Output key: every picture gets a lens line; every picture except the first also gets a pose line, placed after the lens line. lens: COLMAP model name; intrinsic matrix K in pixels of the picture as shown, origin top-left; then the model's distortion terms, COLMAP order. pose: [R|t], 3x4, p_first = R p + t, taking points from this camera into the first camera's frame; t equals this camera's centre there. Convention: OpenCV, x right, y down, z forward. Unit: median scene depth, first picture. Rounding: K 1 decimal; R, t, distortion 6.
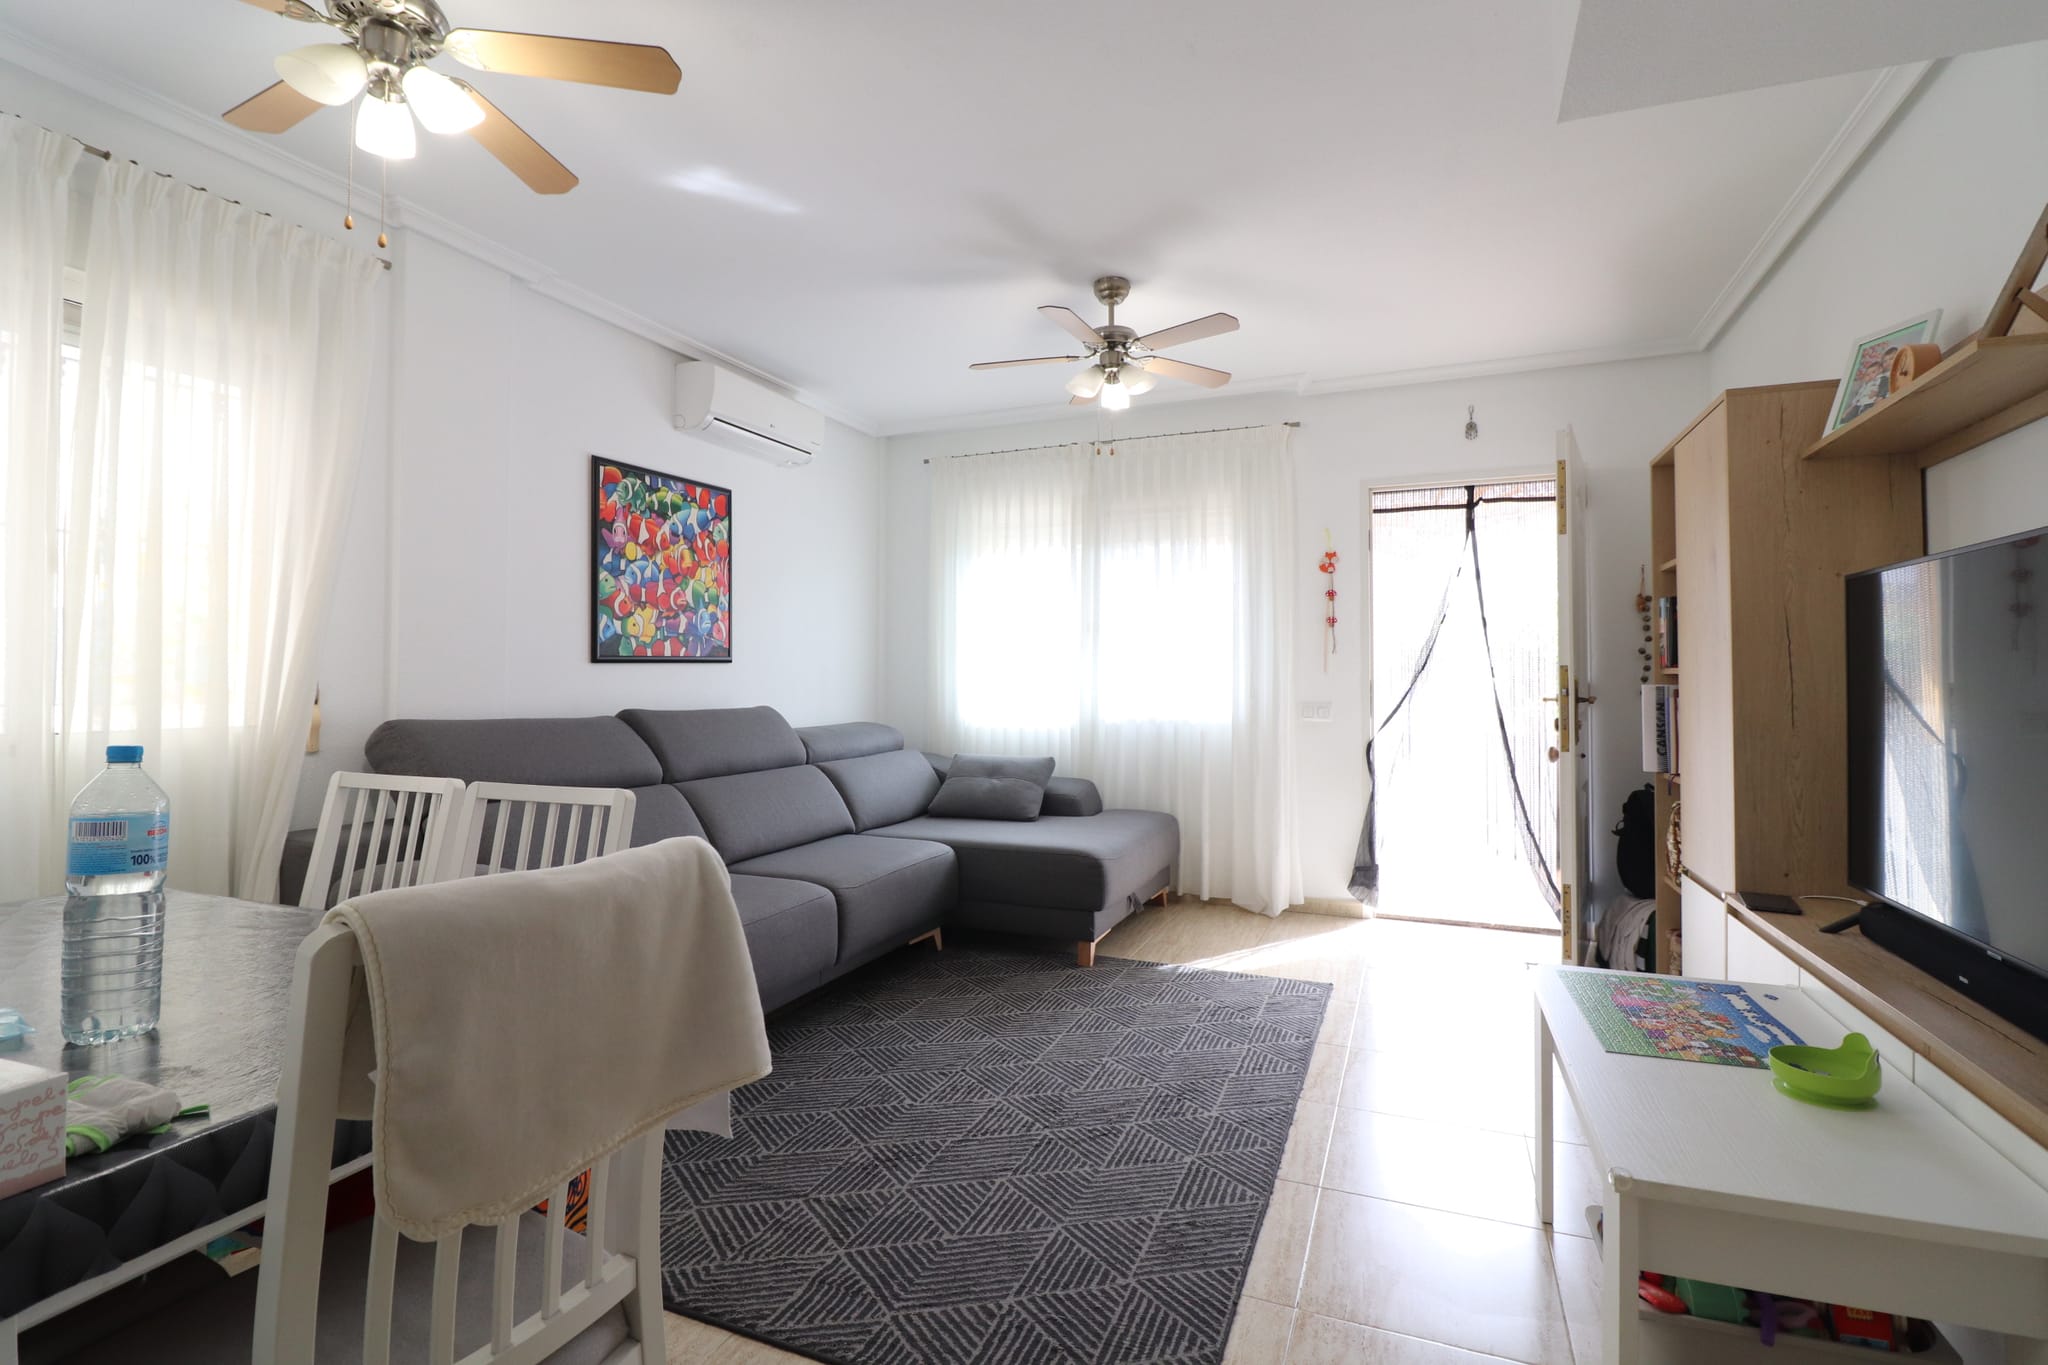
lens RADIAL K [[948.3, 0, 1027.8], [0, 948.3, 676.6], [0, 0, 1]] dist [-0.003549, -0.010742]
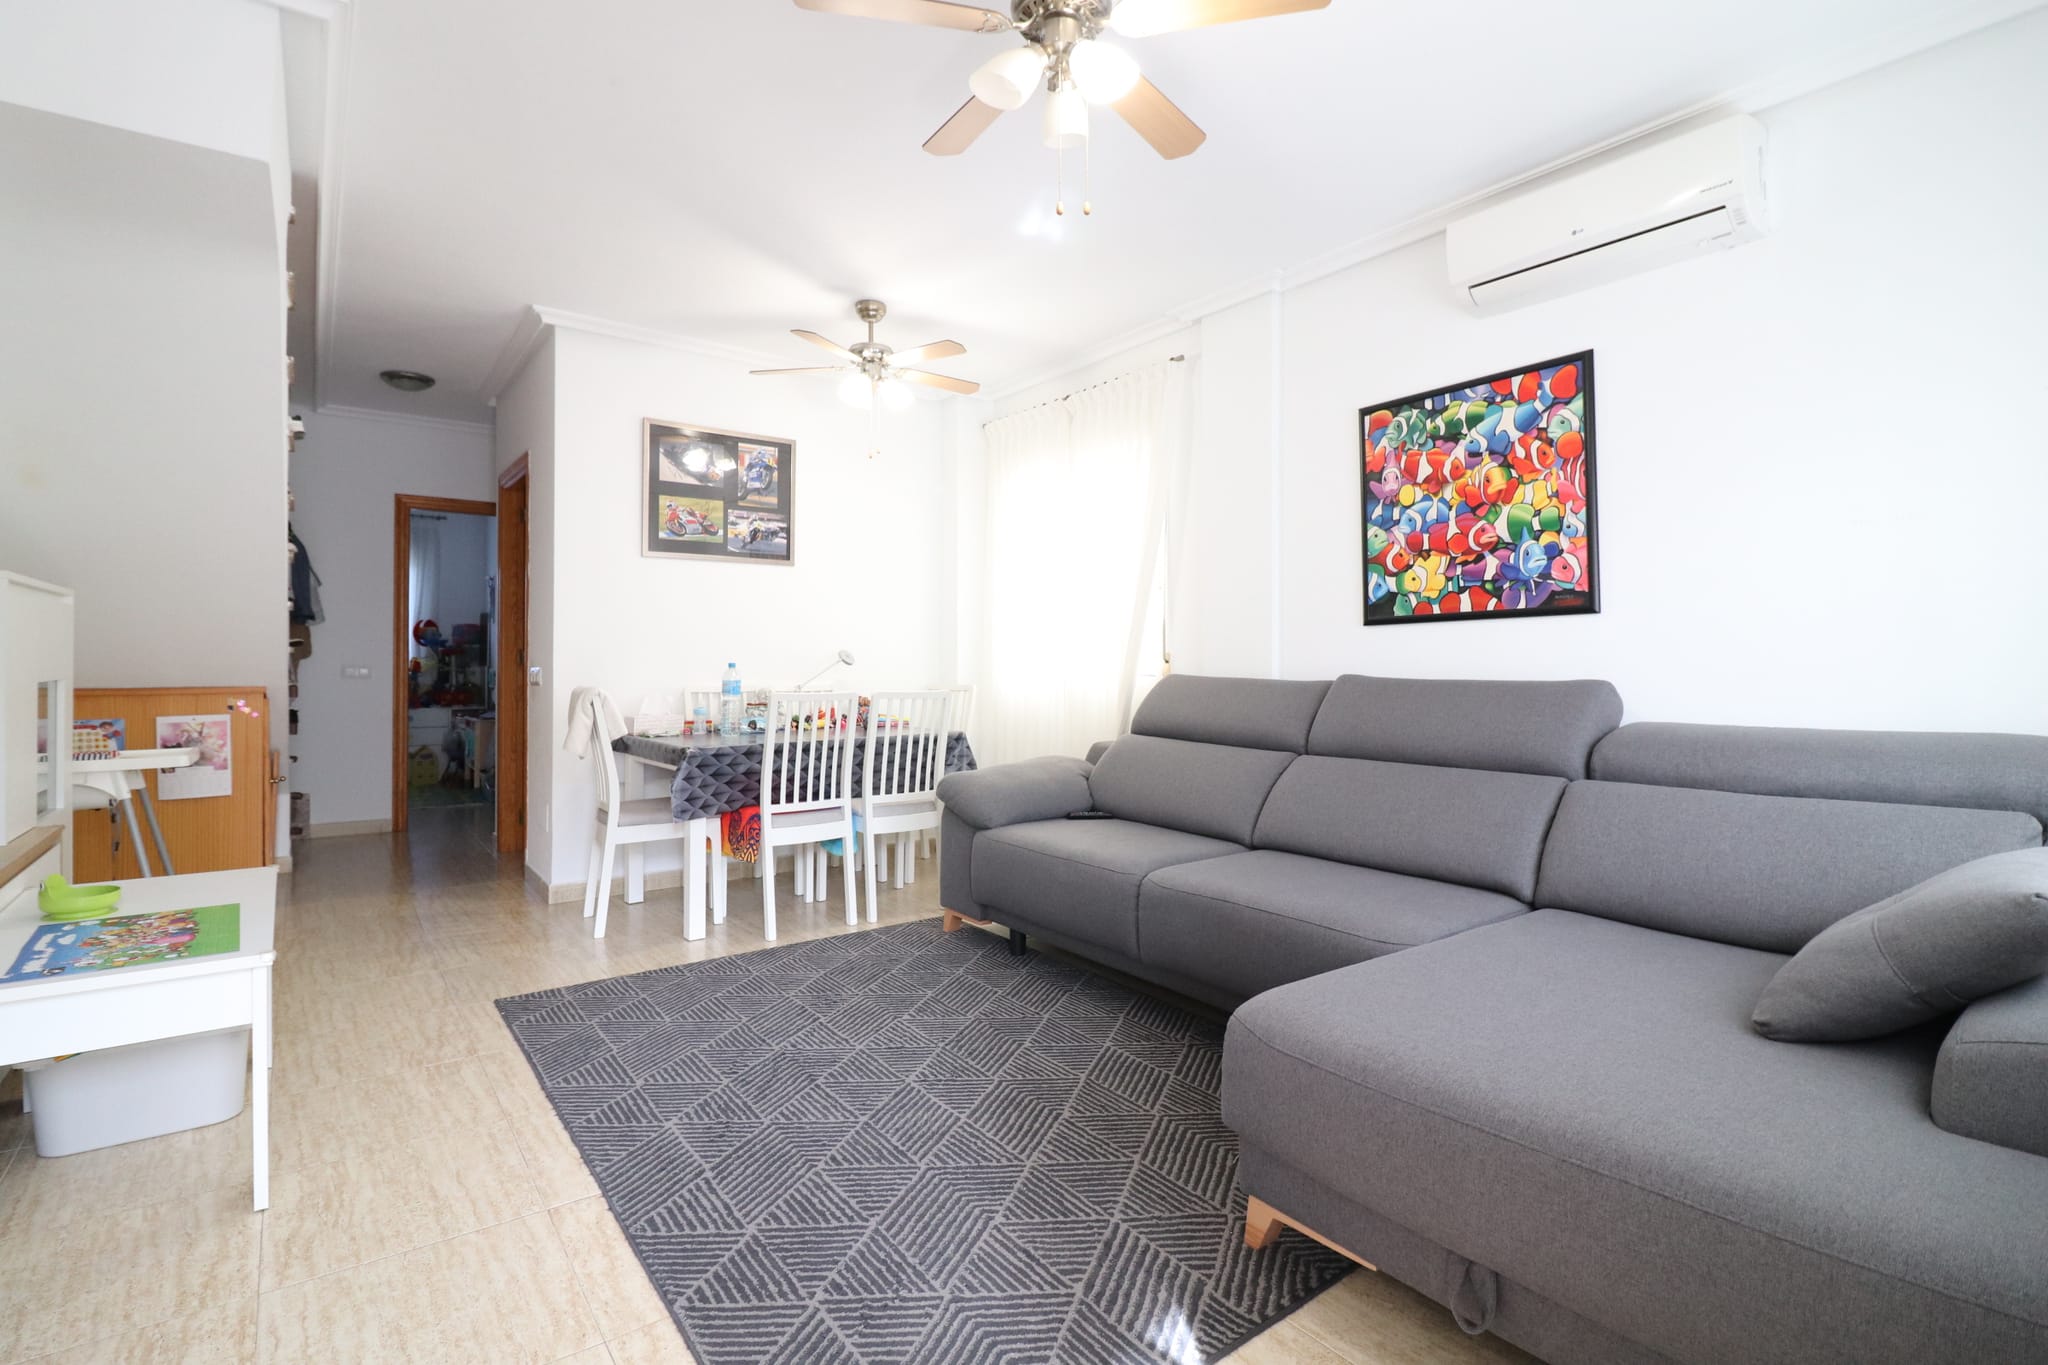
lens RADIAL K [[948.3, 0, 1026.2], [0, 948.3, 677.7], [0, 0, 1]] dist [-0.003549, -0.010742]
pose [[-0.499576, 0.011731, -0.866190, 0.498077], [0.002373, 0.999923, 0.012173, 0.023533], [0.866267, 0.004026, -0.499566, 1.092034]]
